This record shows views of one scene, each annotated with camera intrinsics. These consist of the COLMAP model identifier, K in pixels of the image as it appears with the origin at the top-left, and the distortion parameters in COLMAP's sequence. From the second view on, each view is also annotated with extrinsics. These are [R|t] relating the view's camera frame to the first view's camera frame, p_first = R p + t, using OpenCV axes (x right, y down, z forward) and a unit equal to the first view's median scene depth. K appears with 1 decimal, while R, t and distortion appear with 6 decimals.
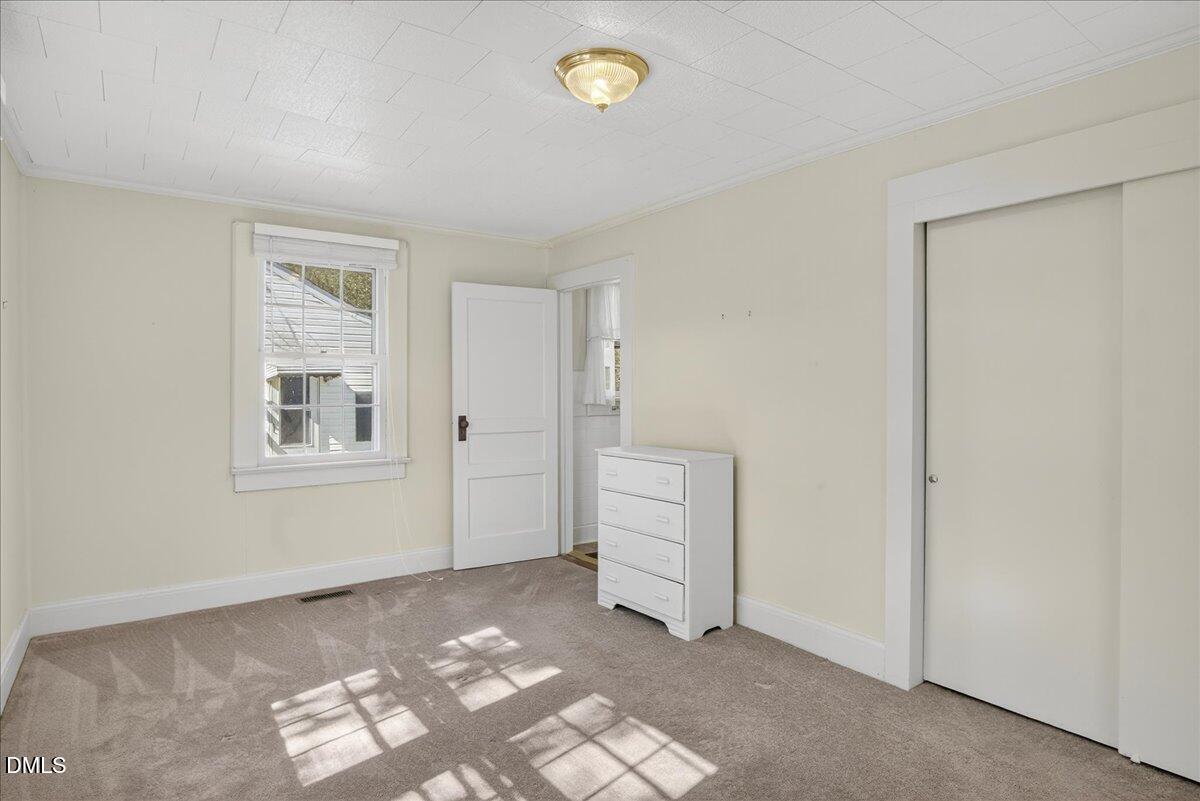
lens RADIAL K [[653.5, 0, 598.9], [0, 653.5, 395.5], [0, 0, 1]] dist [-0.028721, 0.000998]
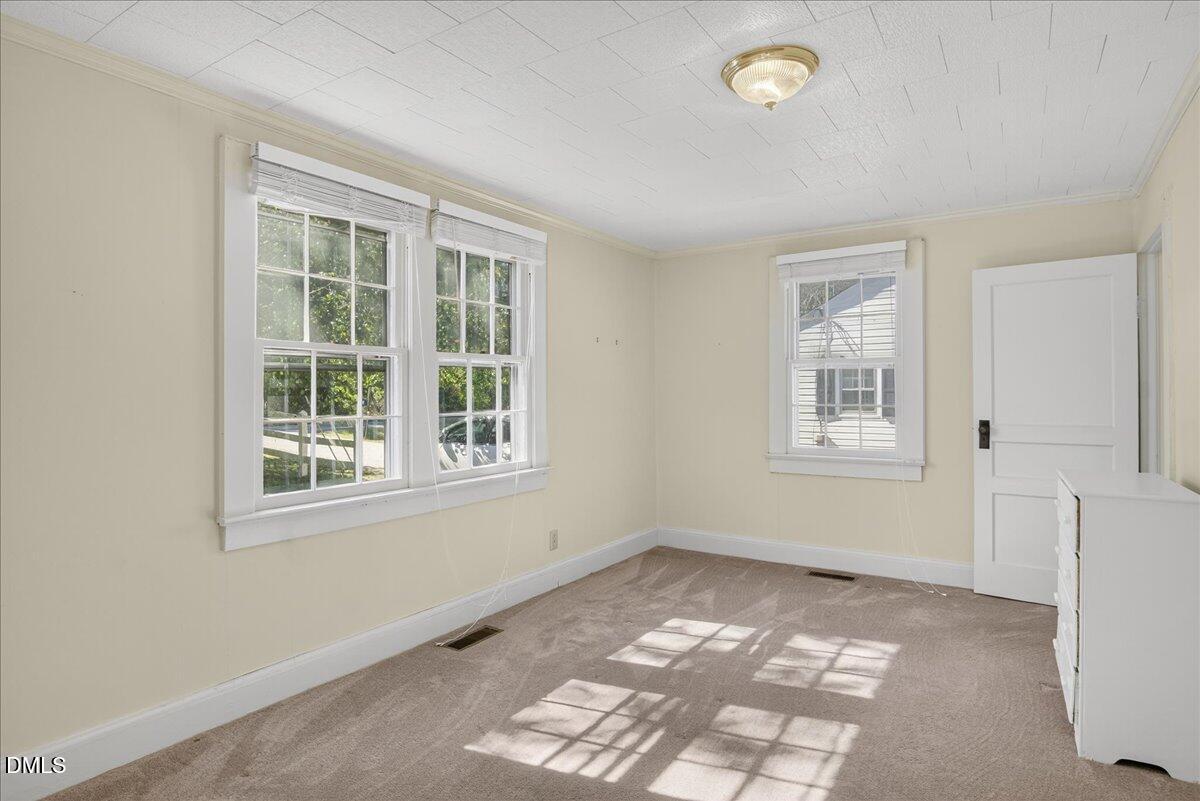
lens RADIAL K [[653.5, 0, 598.9], [0, 653.5, 395.5], [0, 0, 1]] dist [-0.028721, 0.000998]
pose [[0.340978, 0.004627, -0.940060, 0.510729], [-0.004278, 0.999985, 0.003370, -0.003409], [0.940062, 0.002873, 0.340993, 0.251322]]
